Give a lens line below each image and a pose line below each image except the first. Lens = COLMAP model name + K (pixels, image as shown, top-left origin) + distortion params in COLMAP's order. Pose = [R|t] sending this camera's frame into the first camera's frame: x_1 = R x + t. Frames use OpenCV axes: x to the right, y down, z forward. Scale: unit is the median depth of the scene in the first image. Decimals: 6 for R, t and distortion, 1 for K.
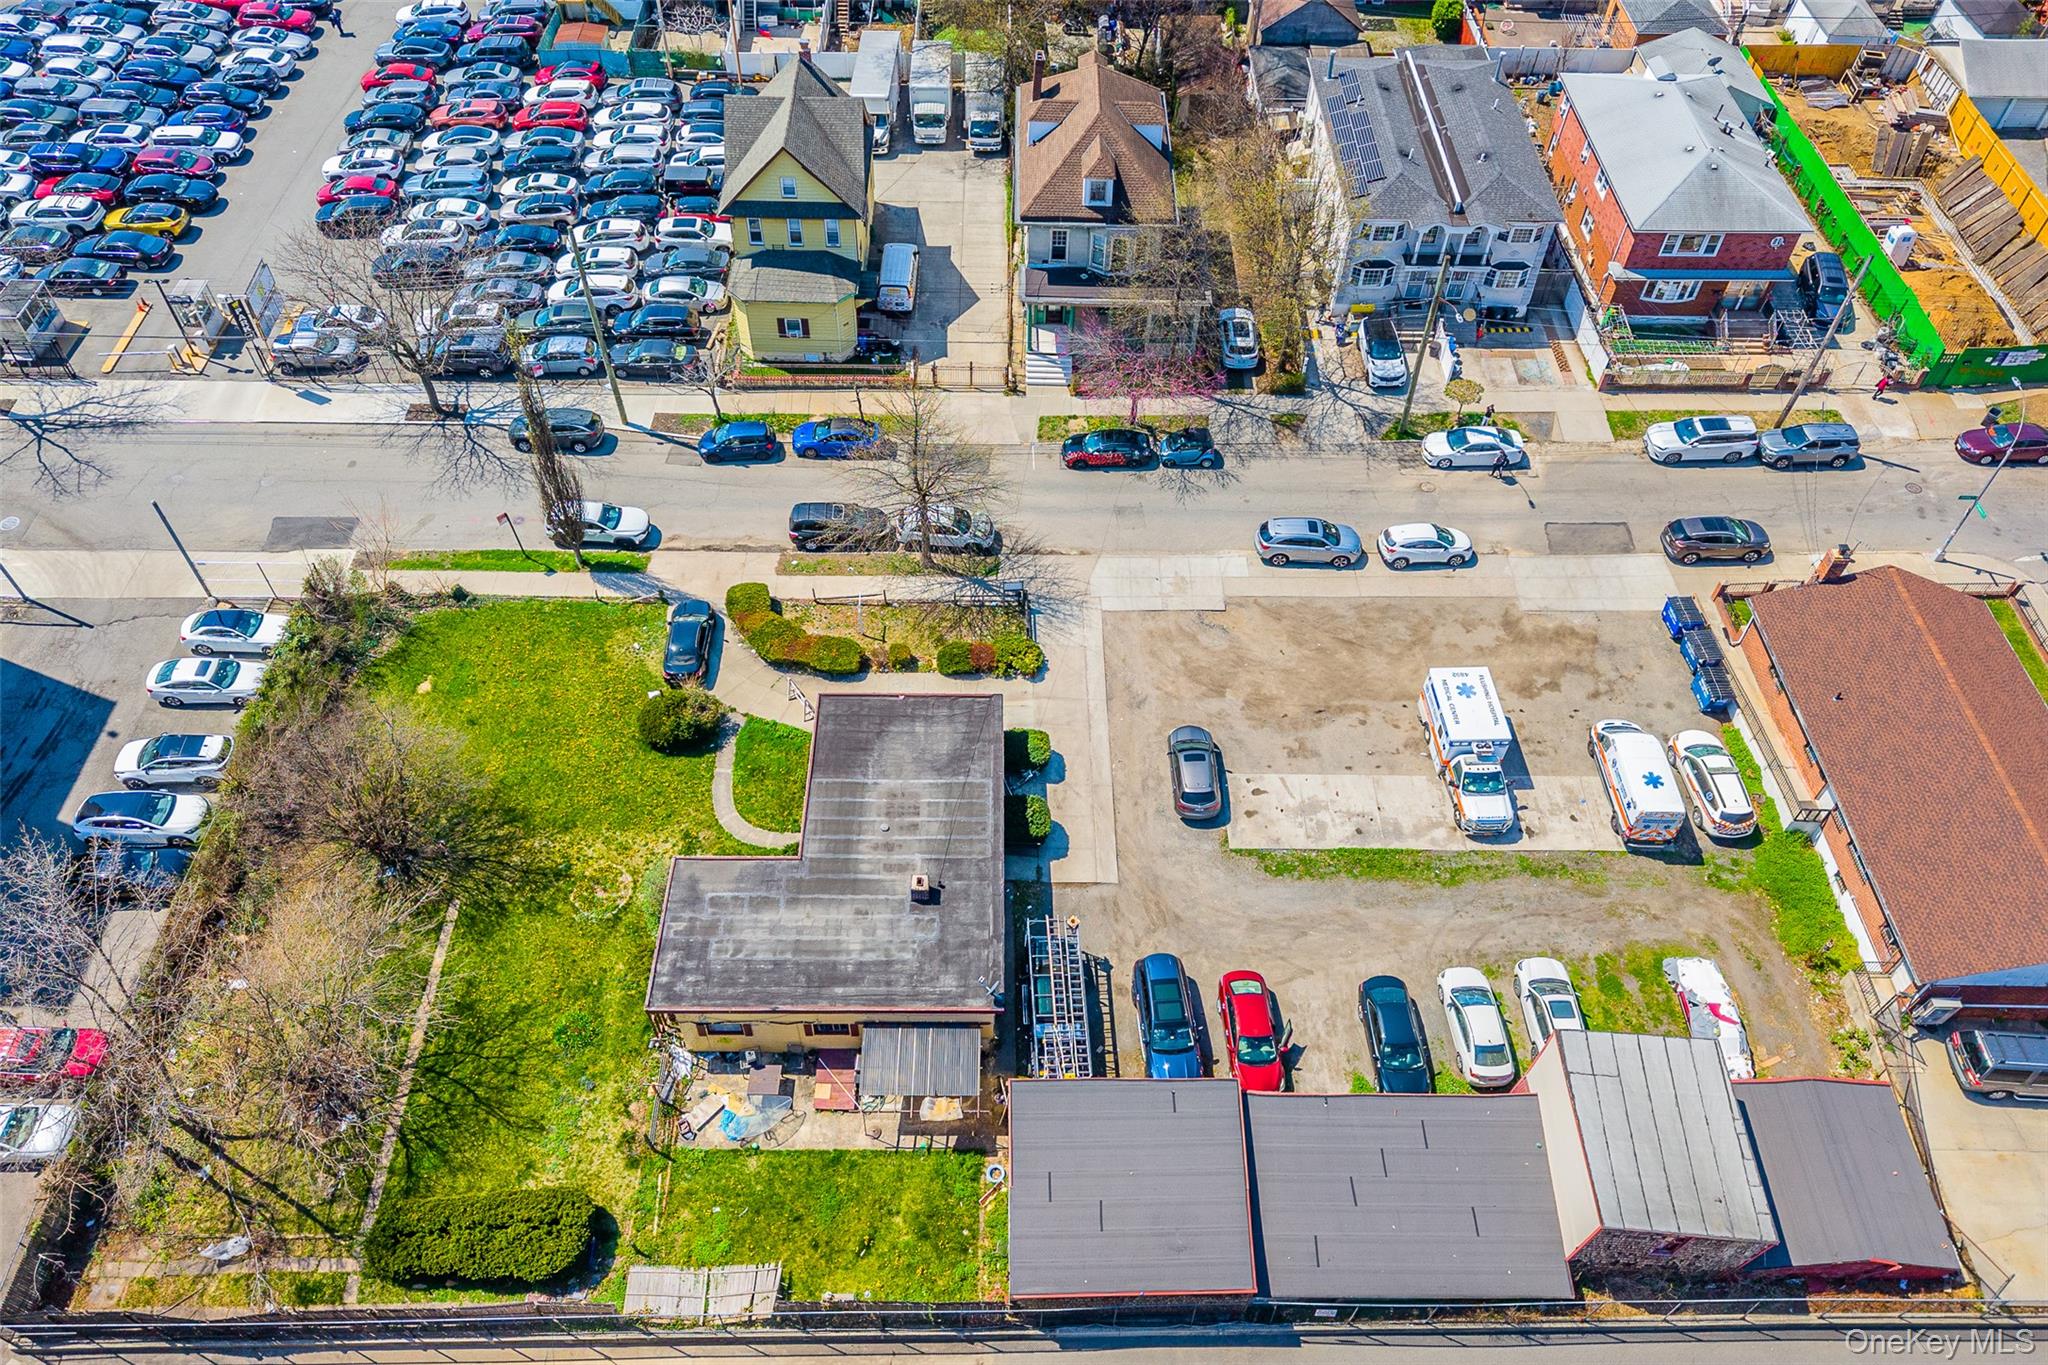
lens RADIAL K [[1457.9, 0, 1017.7], [0, 1457.9, 643.7], [0, 0, 1]] dist [0.034365, -0.022704]
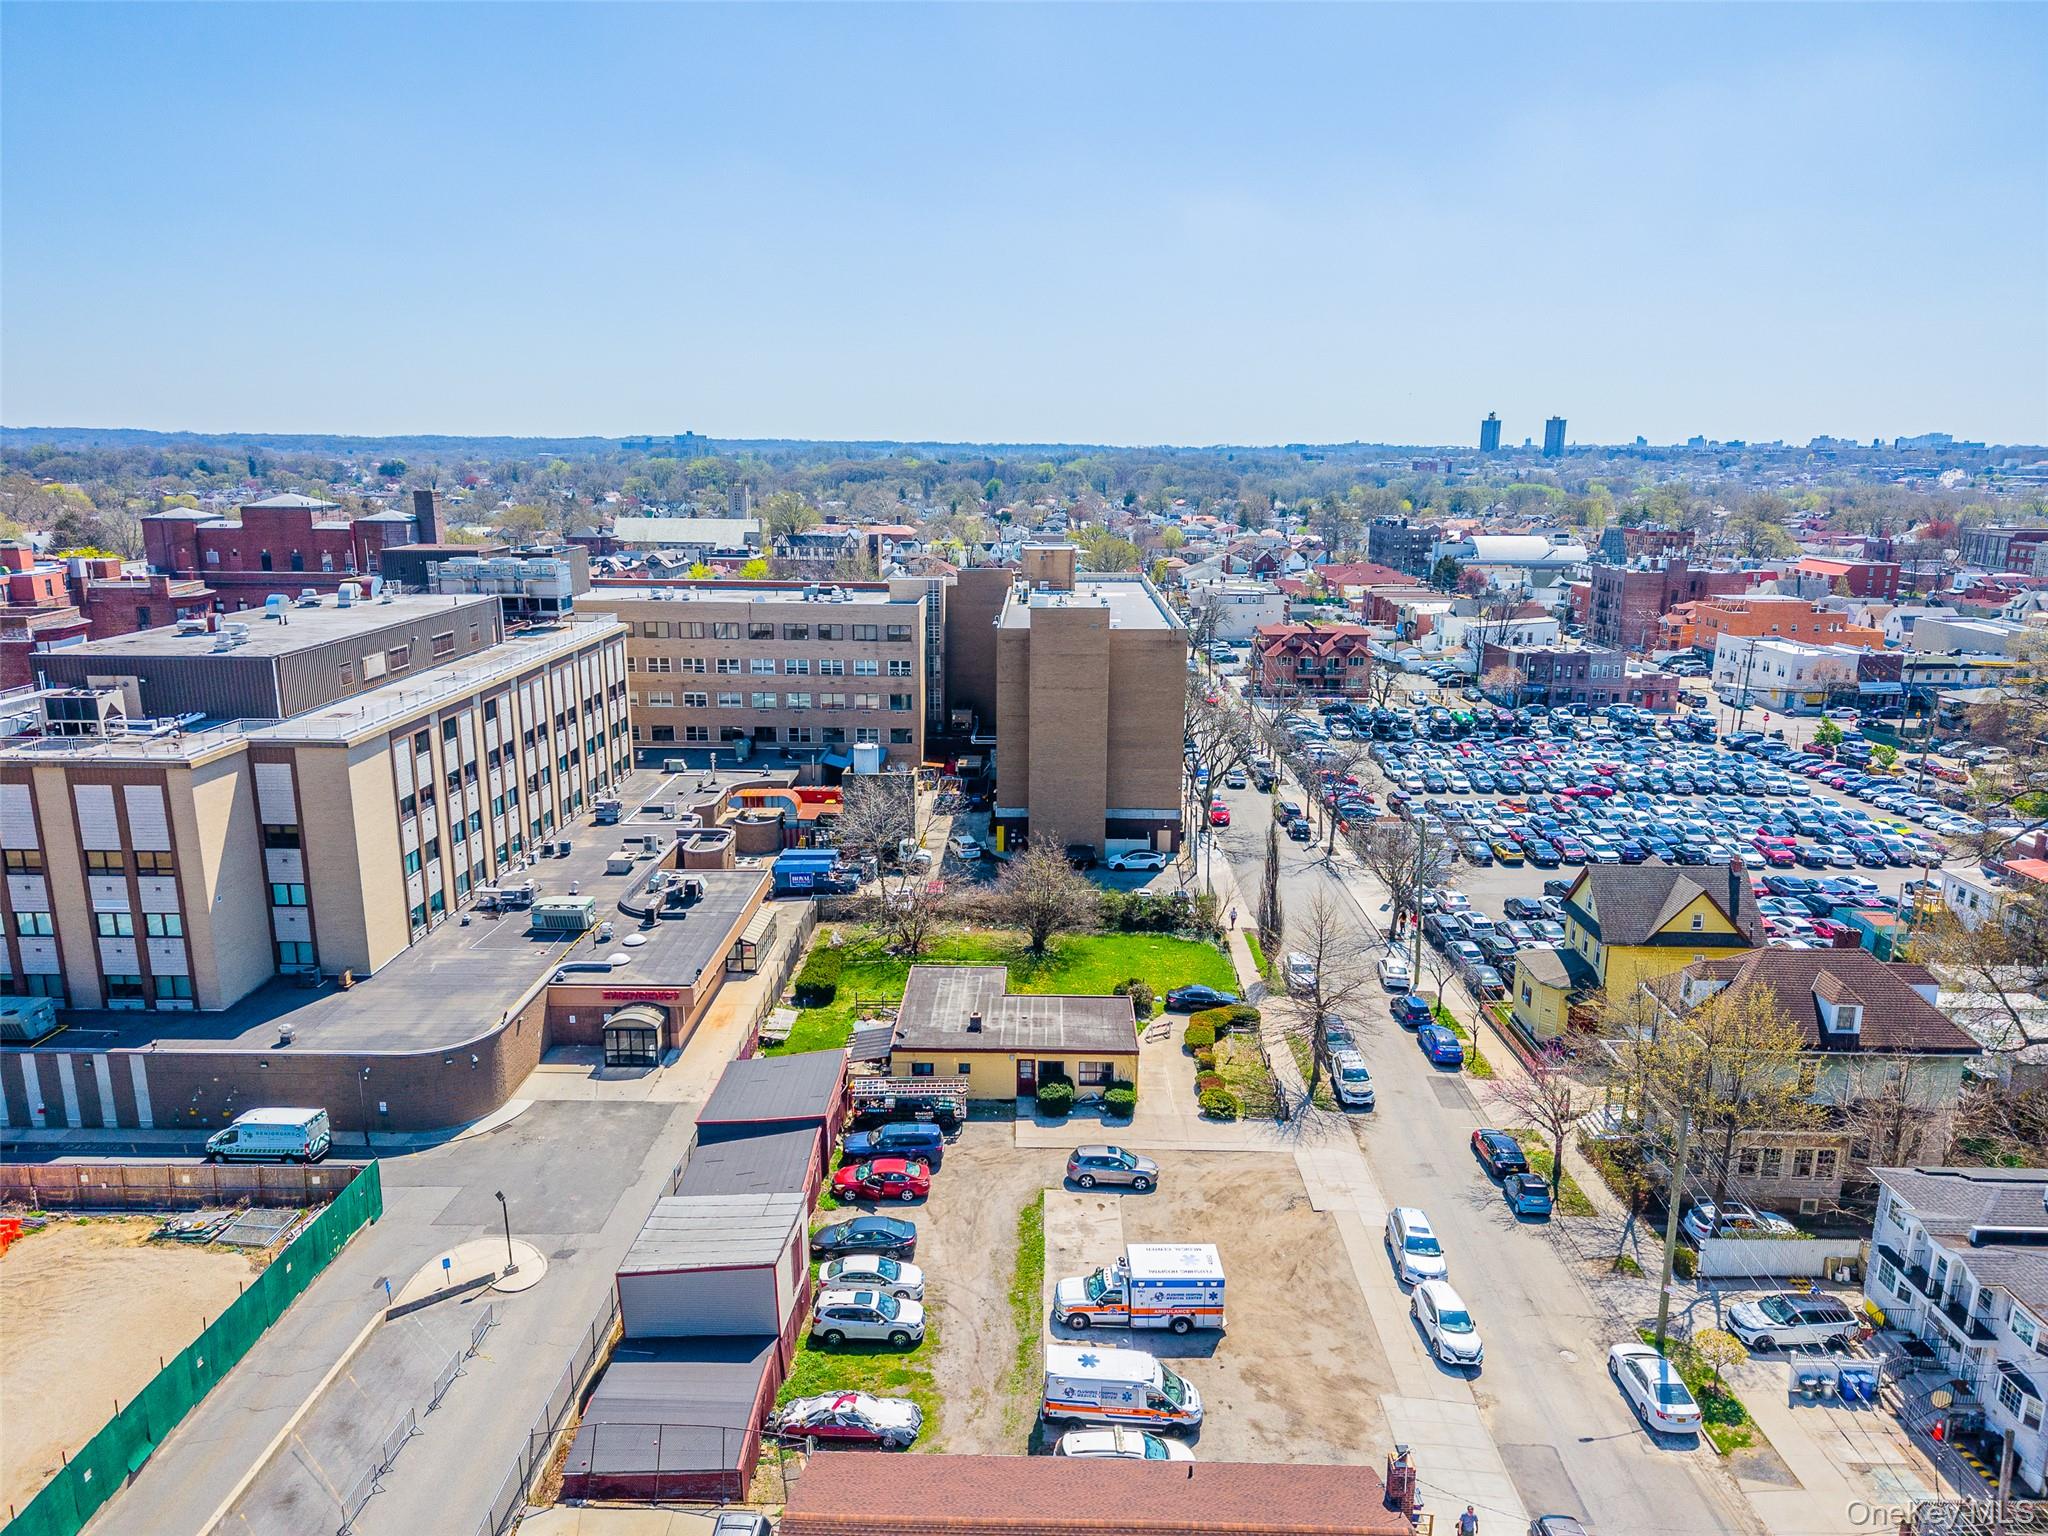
lens RADIAL K [[1350.3, 0, 1013.4], [0, 1350.3, 770.6], [0, 0, 1]] dist [0.063456, -0.063395]
pose [[-0.028211, 0.214061, -0.976413, 1.026228], [-0.760239, 0.629632, 0.160001, -0.211217], [0.649030, 0.746821, 0.144975, 0.472011]]
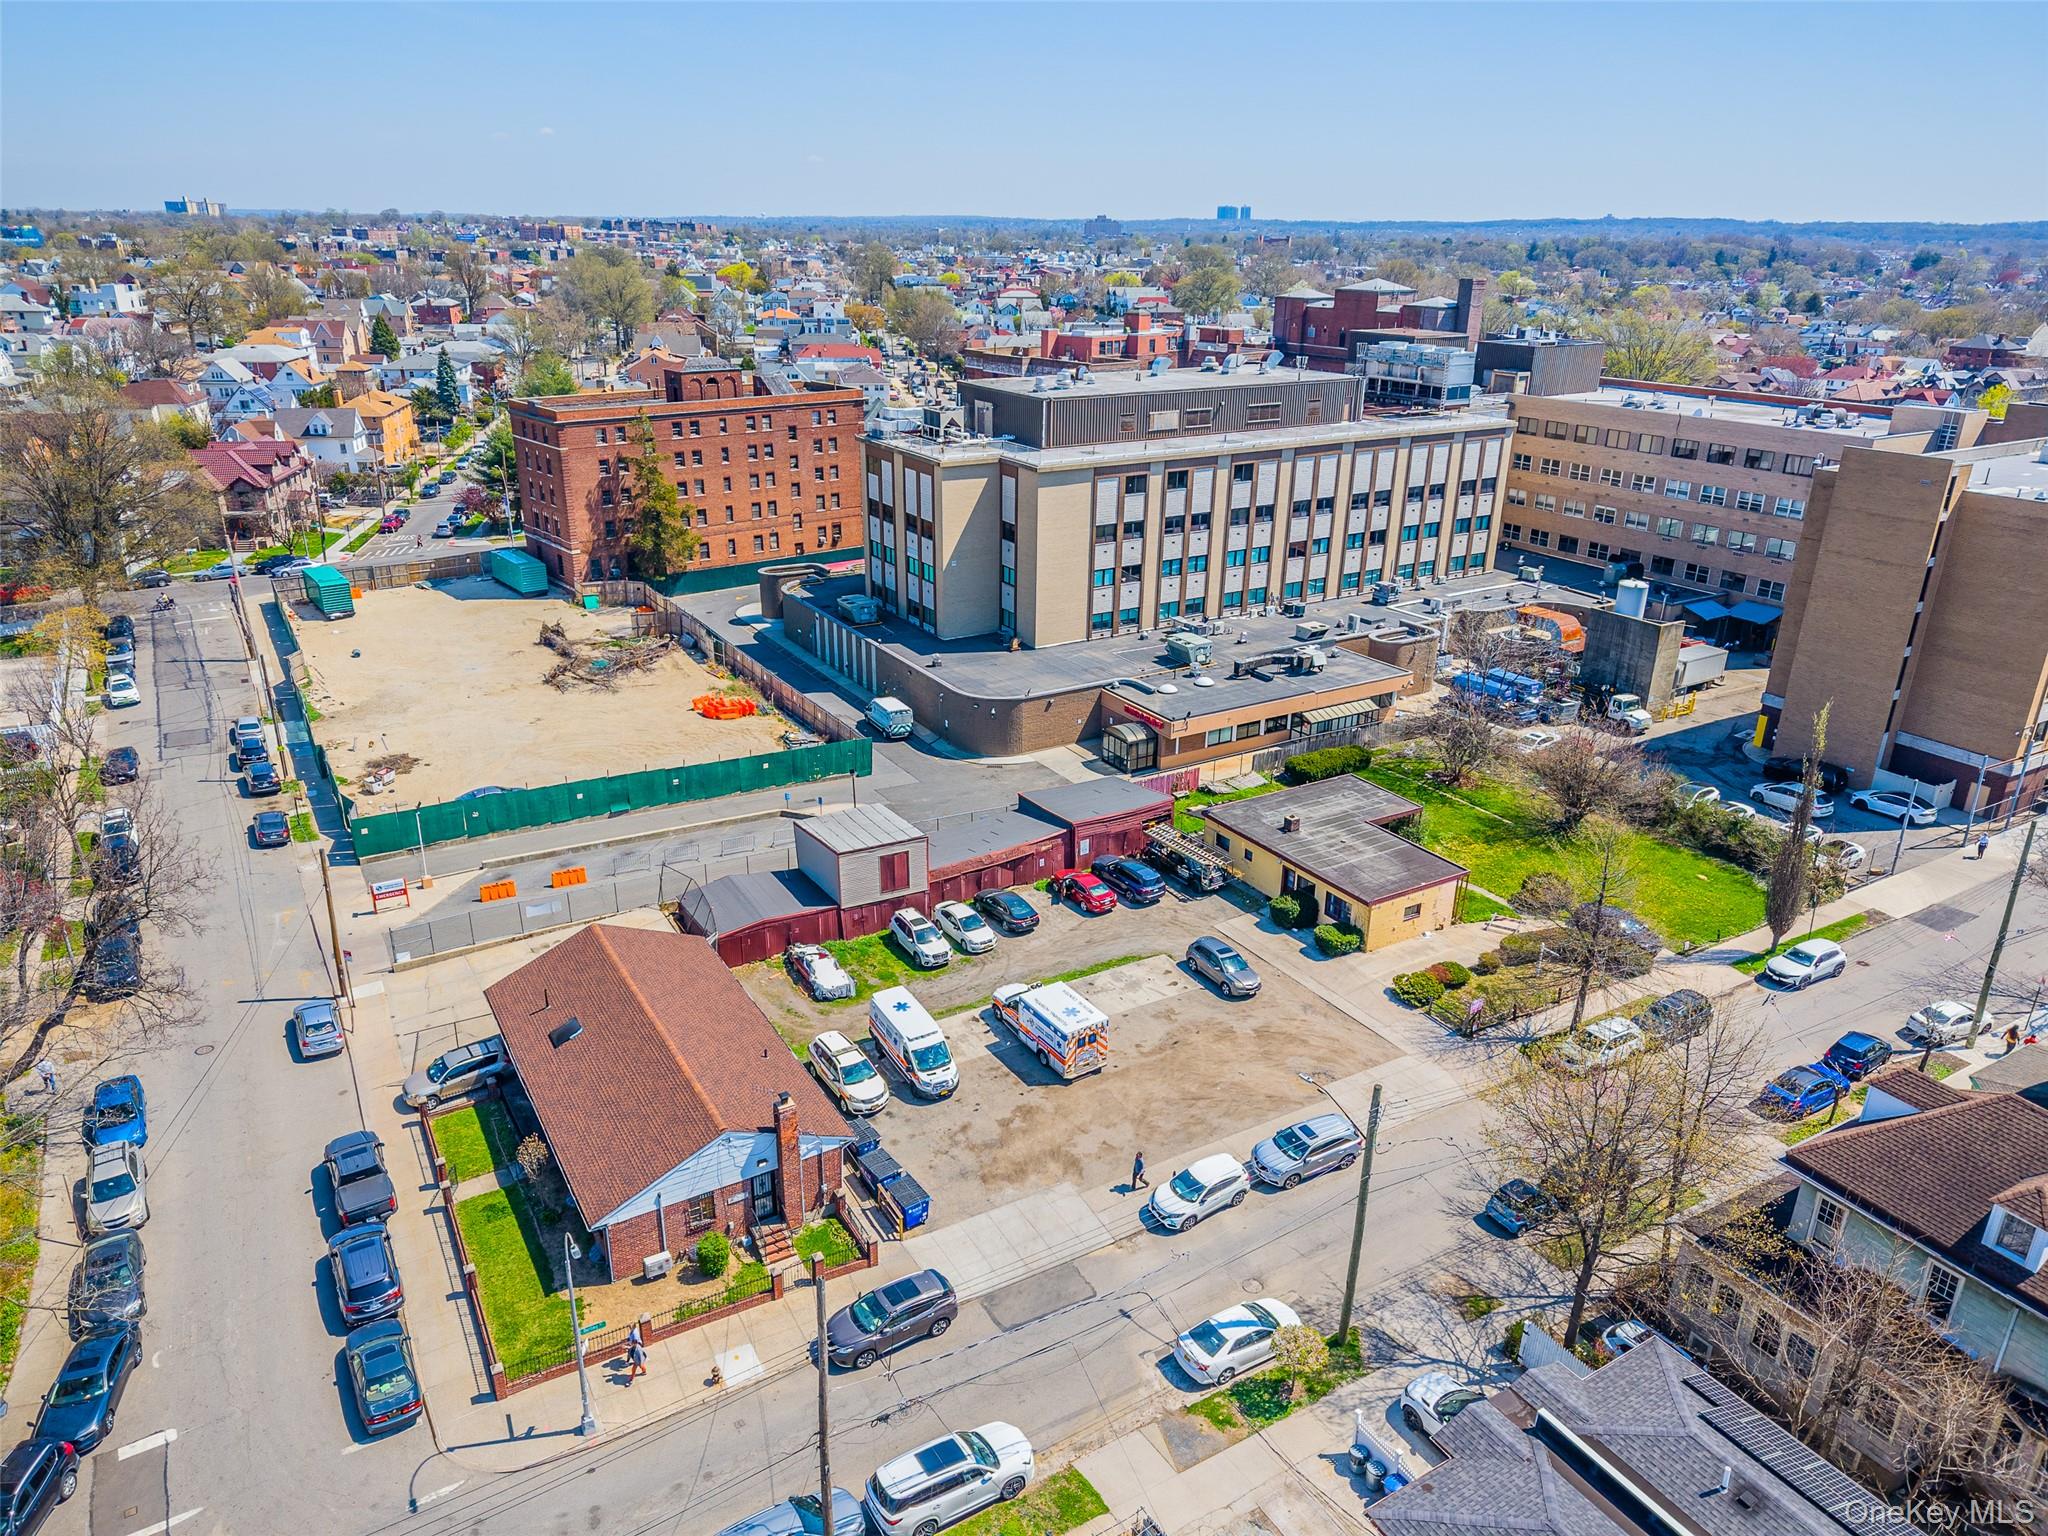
lens RADIAL K [[1350.3, 0, 1013.4], [0, 1350.3, 770.6], [0, 0, 1]] dist [0.063456, -0.063395]
pose [[-0.861271, 0.165452, -0.480456, 0.713804], [-0.399448, 0.363987, 0.841400, -0.777789], [0.314091, 0.916591, -0.247402, 0.950307]]
